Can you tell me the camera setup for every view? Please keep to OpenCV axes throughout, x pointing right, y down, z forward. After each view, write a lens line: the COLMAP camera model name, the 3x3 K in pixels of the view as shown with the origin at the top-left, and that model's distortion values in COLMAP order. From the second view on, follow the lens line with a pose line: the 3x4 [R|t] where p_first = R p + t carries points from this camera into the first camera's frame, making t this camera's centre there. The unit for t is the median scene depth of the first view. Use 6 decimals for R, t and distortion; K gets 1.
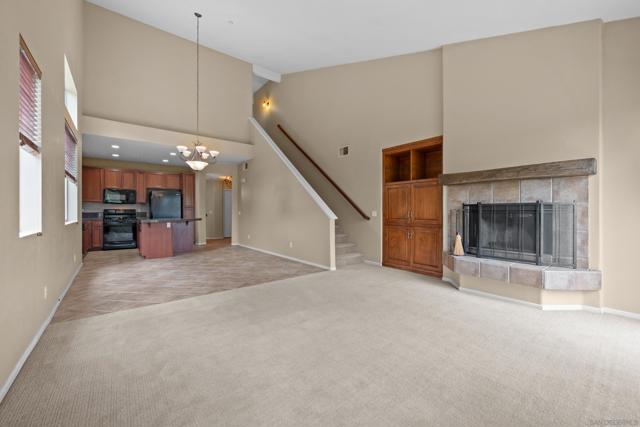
lens RADIAL K [[250.4, 0, 321.4], [0, 250.4, 210.7], [0, 0, 1]] dist [-0.001516, 0.000359]
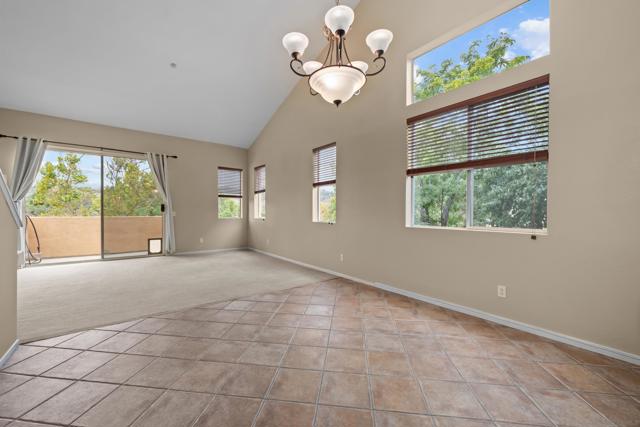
lens RADIAL K [[250.4, 0, 318.4], [0, 250.4, 215.8], [0, 0, 1]] dist [-0.001516, 0.000359]
pose [[-0.999825, -0.006909, 0.017370, -0.556274], [-0.006635, 0.999853, 0.015783, 0.000859], [-0.017476, 0.015665, -0.999725, 1.623470]]
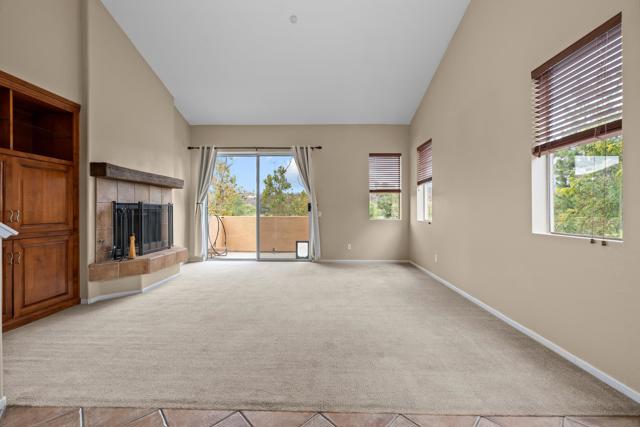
lens RADIAL K [[250.4, 0, 320.6], [0, 250.4, 211.0], [0, 0, 1]] dist [-0.001516, 0.000359]
pose [[-0.758295, -0.003919, 0.651900, -0.513261], [-0.003694, 0.999992, 0.001715, 0.000431], [-0.651901, -0.001108, -0.758303, 1.110823]]
